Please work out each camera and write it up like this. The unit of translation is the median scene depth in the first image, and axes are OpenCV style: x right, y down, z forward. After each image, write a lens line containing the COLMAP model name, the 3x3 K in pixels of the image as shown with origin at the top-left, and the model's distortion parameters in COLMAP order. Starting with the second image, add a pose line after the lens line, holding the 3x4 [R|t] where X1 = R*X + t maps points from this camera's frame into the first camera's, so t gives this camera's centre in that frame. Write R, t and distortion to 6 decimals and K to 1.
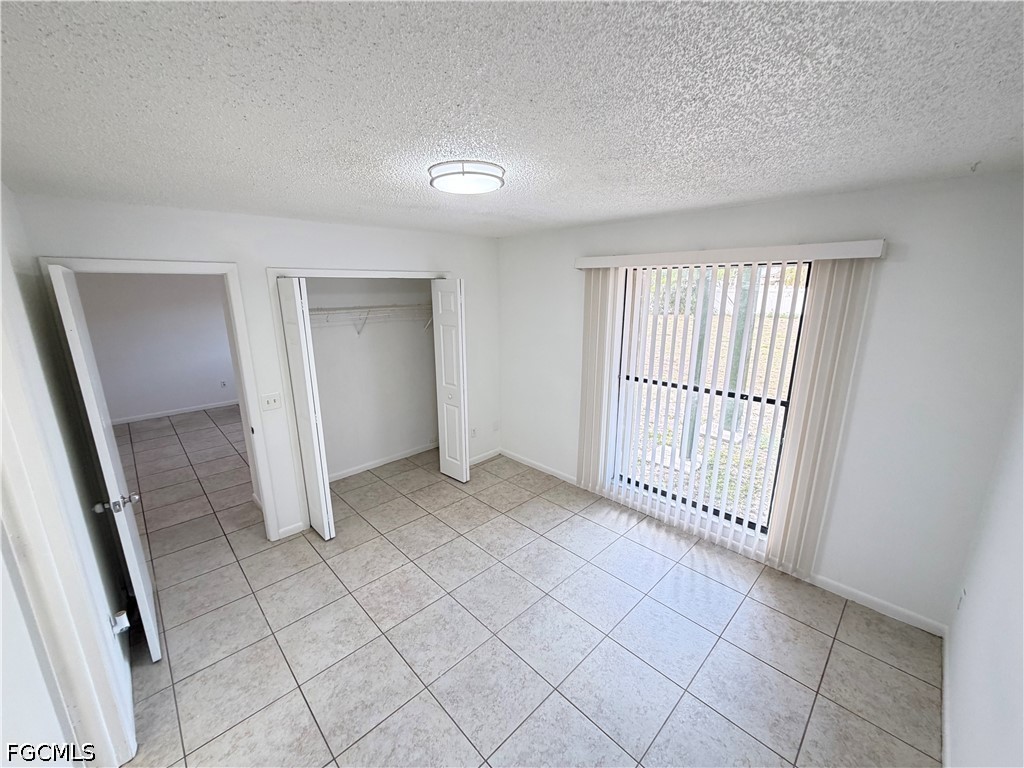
lens RADIAL K [[409.6, 0, 512.5], [0, 409.6, 385.4], [0, 0, 1]] dist [0.002072, -0.000164]
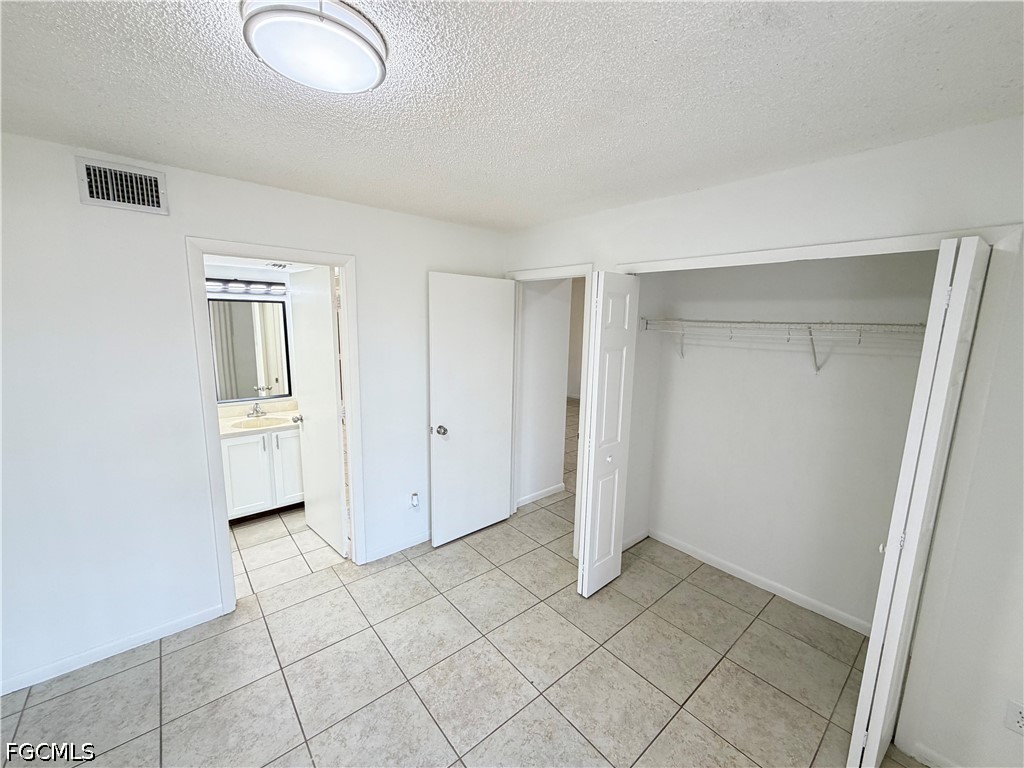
lens RADIAL K [[409.6, 0, 510.0], [0, 409.6, 381.3], [0, 0, 1]] dist [0.002072, -0.000164]
pose [[-0.068269, 0.159860, -0.984776, 0.343164], [-0.255325, 0.951407, 0.172144, -0.150961], [0.964442, 0.263190, -0.024136, 0.909277]]
